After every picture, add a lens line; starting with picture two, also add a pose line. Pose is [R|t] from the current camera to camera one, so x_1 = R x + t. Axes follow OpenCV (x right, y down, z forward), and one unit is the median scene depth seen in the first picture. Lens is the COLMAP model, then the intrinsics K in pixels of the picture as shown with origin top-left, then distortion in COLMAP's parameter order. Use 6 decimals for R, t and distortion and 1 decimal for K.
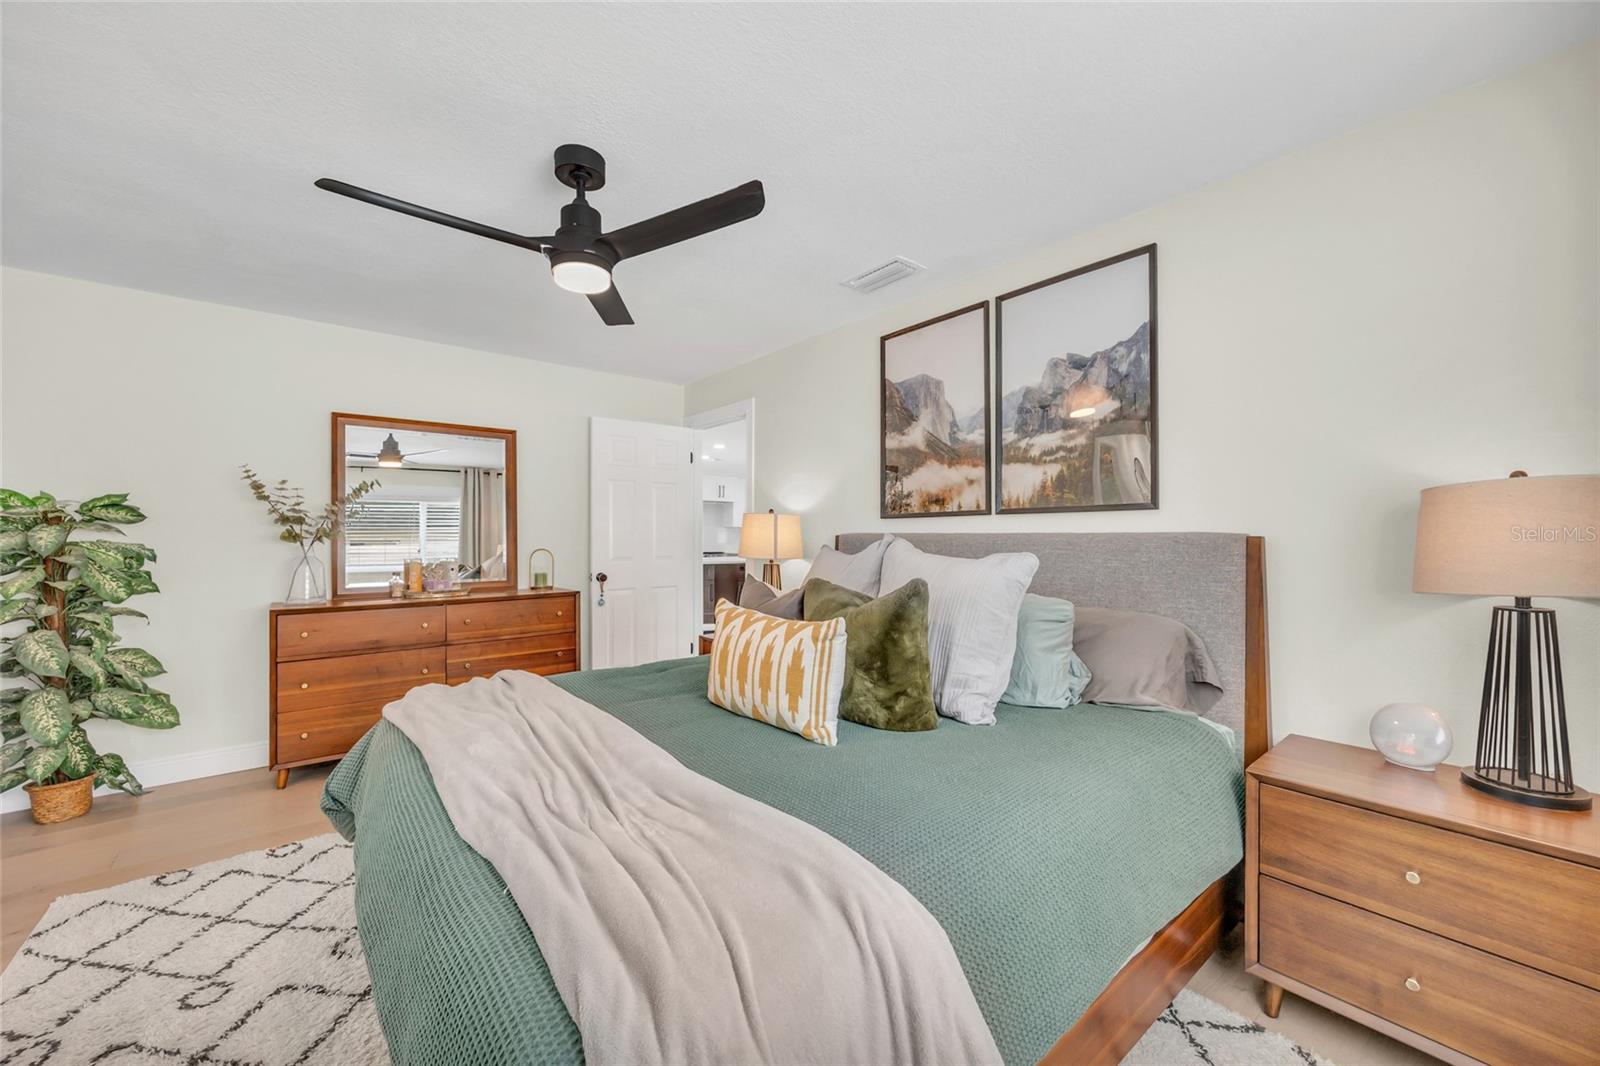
lens RADIAL K [[619.8, 0, 800.7], [0, 619.8, 536.0], [0, 0, 1]] dist [0.000550, -0.000124]
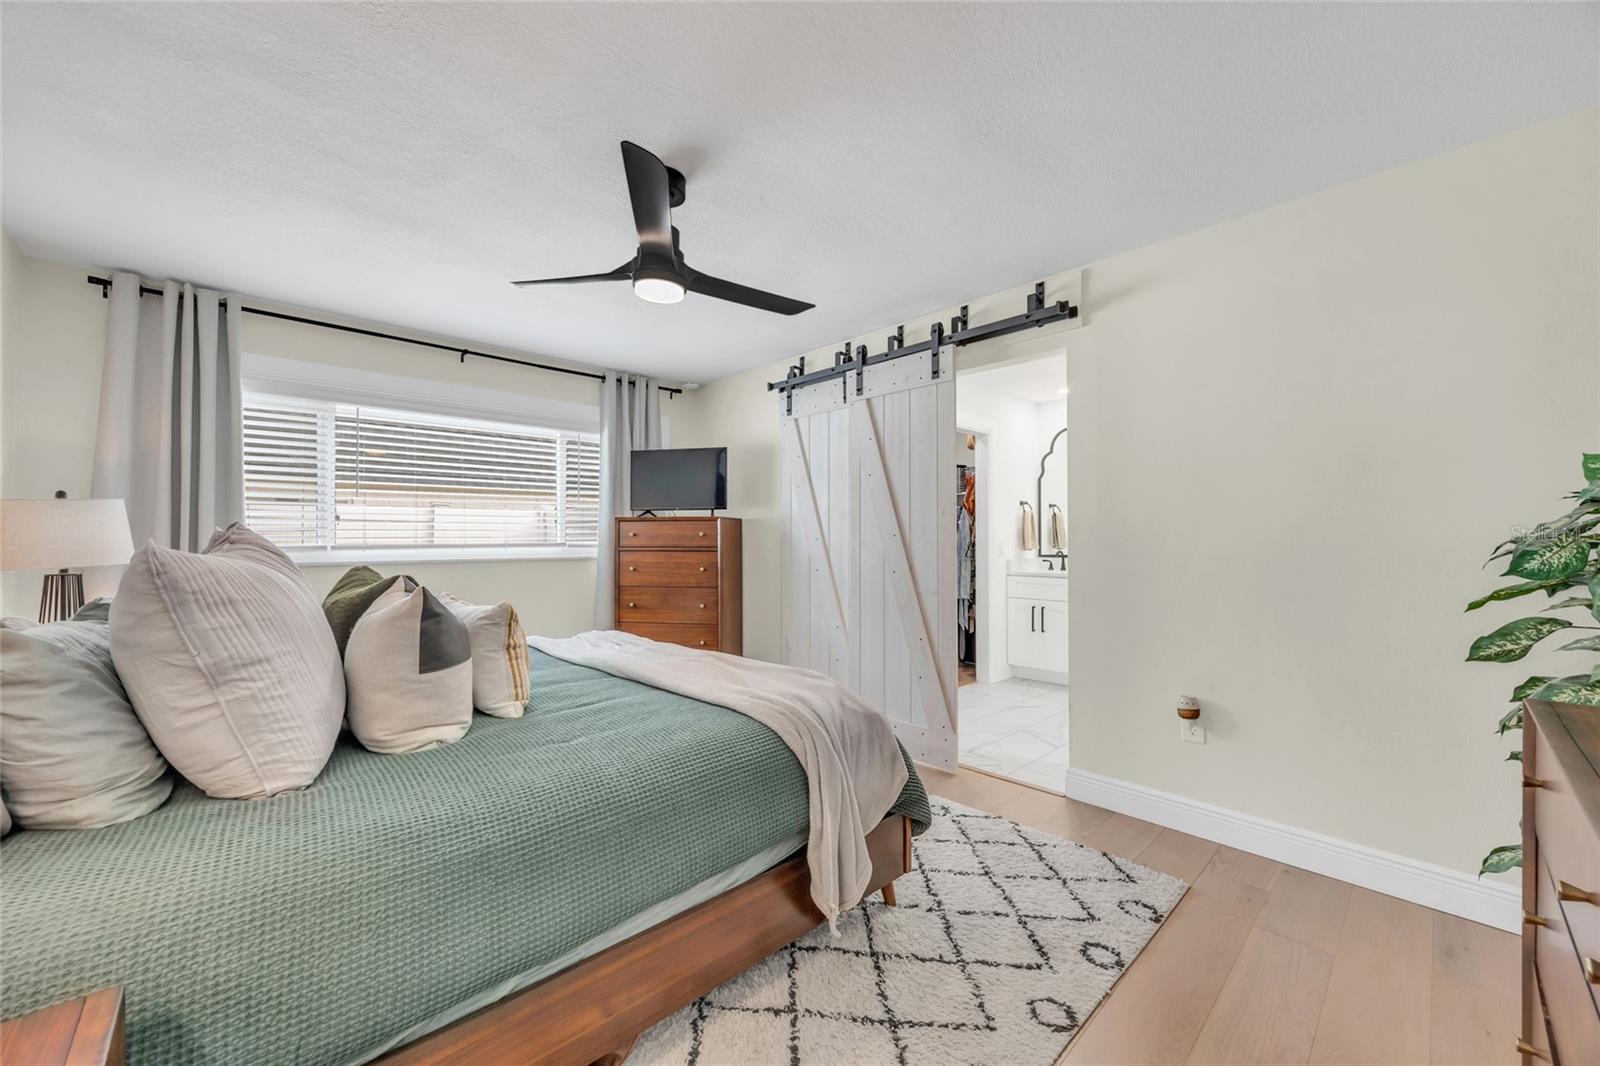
lens RADIAL K [[619.8, 0, 799.5], [0, 619.8, 535.8], [0, 0, 1]] dist [0.000550, -0.000124]
pose [[-0.997074, 0.000664, -0.076436, -0.506036], [0.000893, 0.999995, -0.002970, 0.014379], [0.076433, -0.003030, -0.997070, 2.064993]]
